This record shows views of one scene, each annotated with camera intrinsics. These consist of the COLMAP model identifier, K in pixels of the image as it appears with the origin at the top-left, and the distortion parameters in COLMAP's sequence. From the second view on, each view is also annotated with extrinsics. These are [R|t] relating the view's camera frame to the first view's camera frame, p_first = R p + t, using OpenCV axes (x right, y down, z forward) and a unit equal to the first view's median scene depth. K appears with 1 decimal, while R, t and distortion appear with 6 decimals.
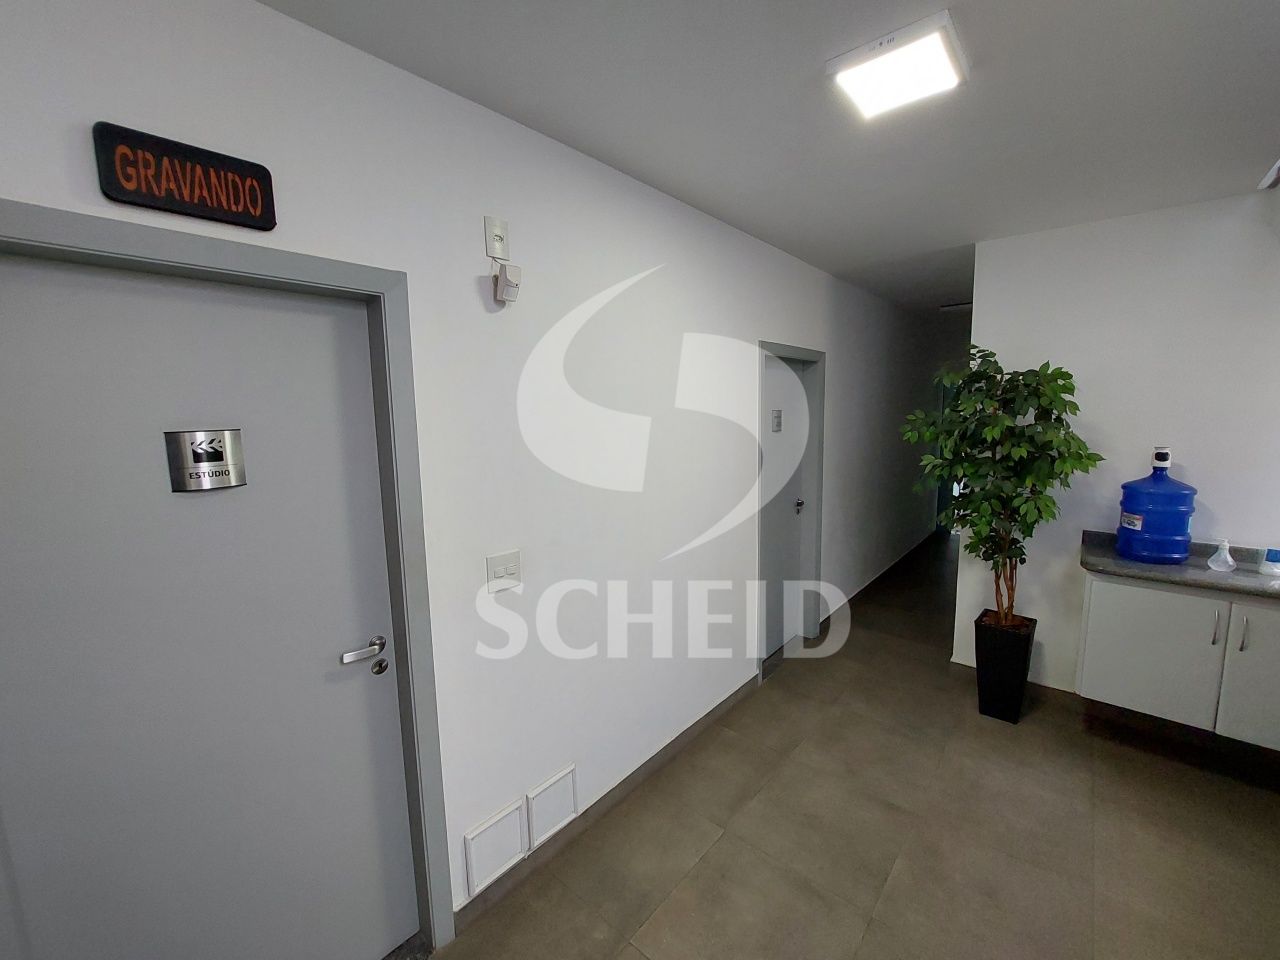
lens RADIAL K [[512.5, 0, 651.6], [0, 512.5, 480.5], [0, 0, 1]] dist [-0.011793, -0.000377]
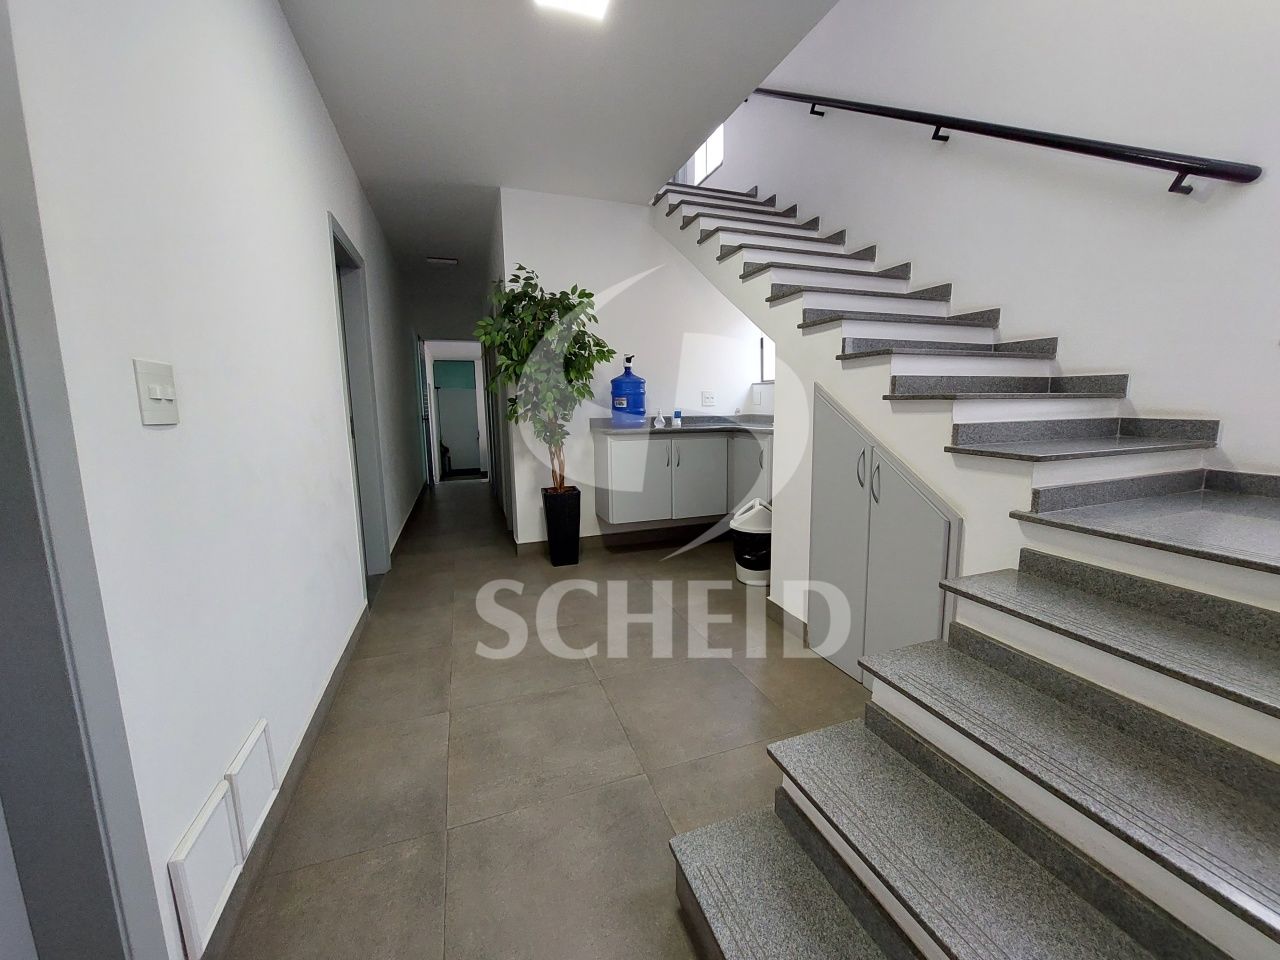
lens RADIAL K [[512.5, 0, 649.0], [0, 512.5, 477.0], [0, 0, 1]] dist [-0.011793, -0.000377]
pose [[0.493182, -0.117156, 0.862001, -0.378883], [0.121932, 0.990418, 0.064848, 0.216773], [-0.861339, 0.073124, 0.502741, 0.164565]]
